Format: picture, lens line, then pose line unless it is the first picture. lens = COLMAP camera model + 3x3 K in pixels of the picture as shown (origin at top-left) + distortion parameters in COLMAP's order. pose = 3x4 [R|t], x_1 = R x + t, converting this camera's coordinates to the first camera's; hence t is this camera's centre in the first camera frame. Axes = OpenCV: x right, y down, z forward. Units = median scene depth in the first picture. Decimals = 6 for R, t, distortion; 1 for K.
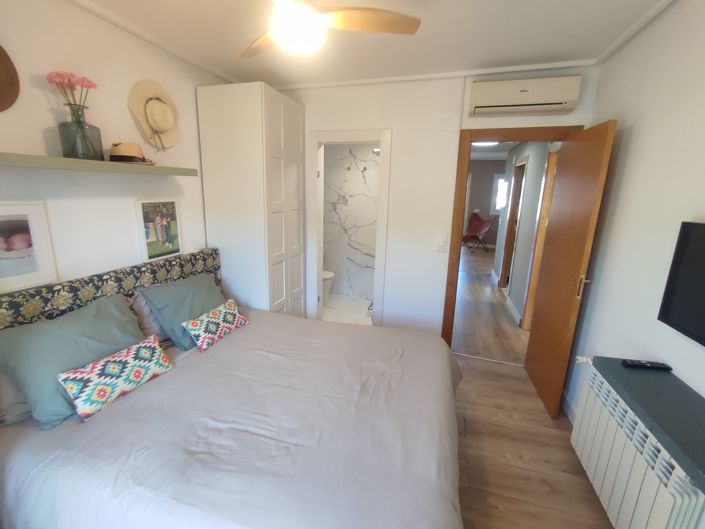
lens RADIAL K [[317.2, 0, 353.1], [0, 317.2, 269.2], [0, 0, 1]] dist [-0.021645, 0.001197]
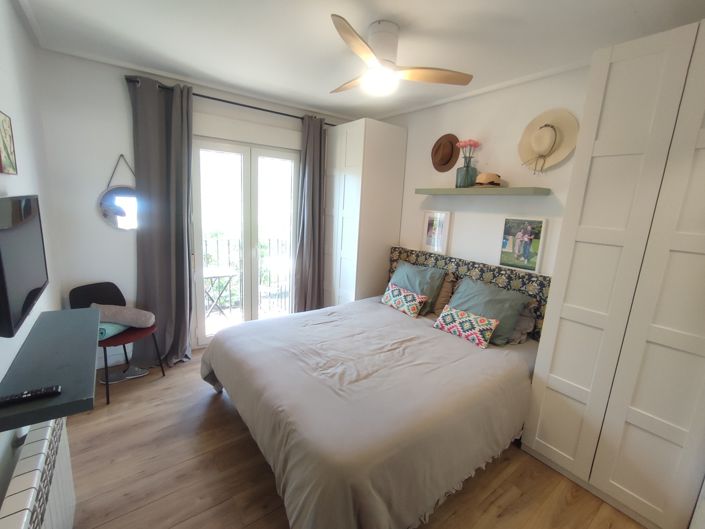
lens RADIAL K [[317.2, 0, 354.1], [0, 317.2, 259.2], [0, 0, 1]] dist [-0.021645, 0.001197]
pose [[-0.589655, 0.106599, -0.800590, 0.660445], [-0.239974, 0.923362, 0.299693, -0.281322], [0.771181, 0.368836, -0.518883, 1.191616]]
